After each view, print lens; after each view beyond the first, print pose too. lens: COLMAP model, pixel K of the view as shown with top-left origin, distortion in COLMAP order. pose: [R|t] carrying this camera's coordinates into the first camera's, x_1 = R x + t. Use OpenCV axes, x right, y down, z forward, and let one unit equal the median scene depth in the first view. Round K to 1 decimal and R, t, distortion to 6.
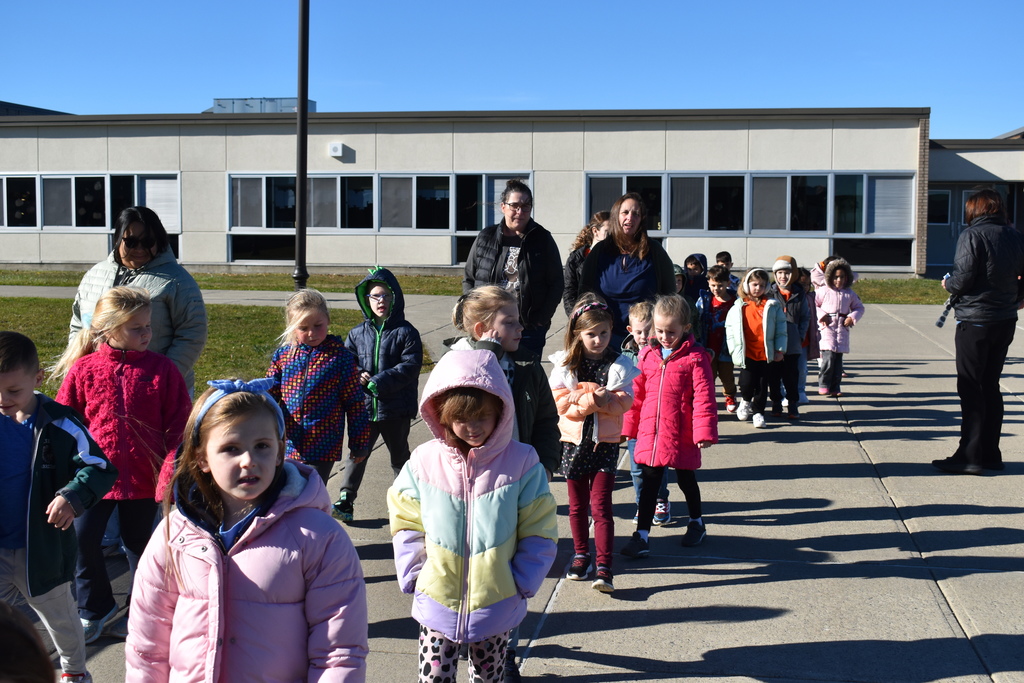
lens RADIAL K [[1469.7, 0, 514.1], [0, 1469.7, 342.1], [0, 0, 1]] dist [-0.063189, 0.000000]
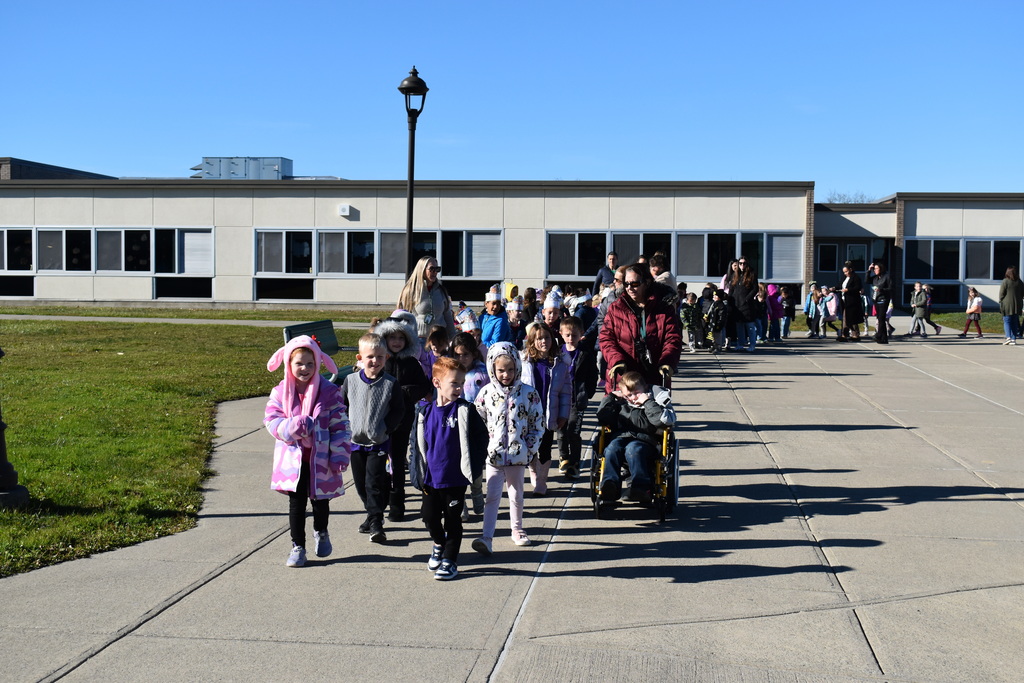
lens RADIAL K [[1507.9, 0, 508.8], [0, 1507.9, 341.4], [0, 0, 1]] dist [-0.056349, 0.000000]
pose [[0.995736, 0.001410, 0.092233, -0.099960], [0.002952, 0.998884, -0.047145, 0.039876], [-0.092196, 0.047216, 0.994621, -0.271846]]
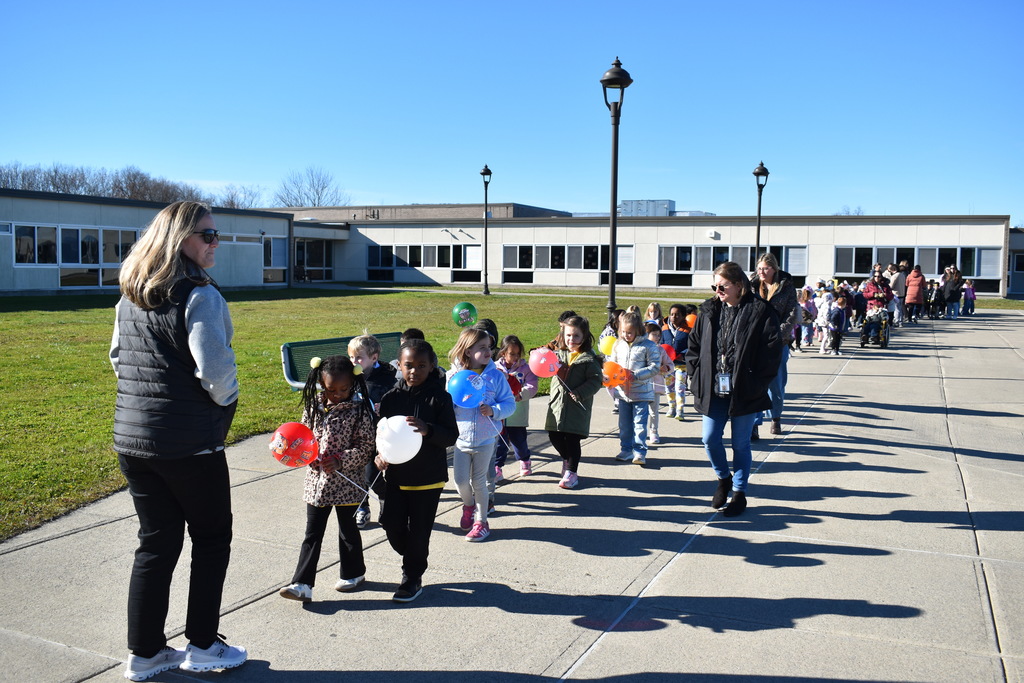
lens RADIAL K [[966.7, 0, 510.7], [0, 966.7, 340.1], [0, 0, 1]] dist [-0.083048, 0.000000]
pose [[0.978222, 0.022868, -0.206296, -0.114425], [-0.026648, 0.999524, -0.015563, 0.050032], [0.205842, 0.020721, 0.978366, -0.402330]]
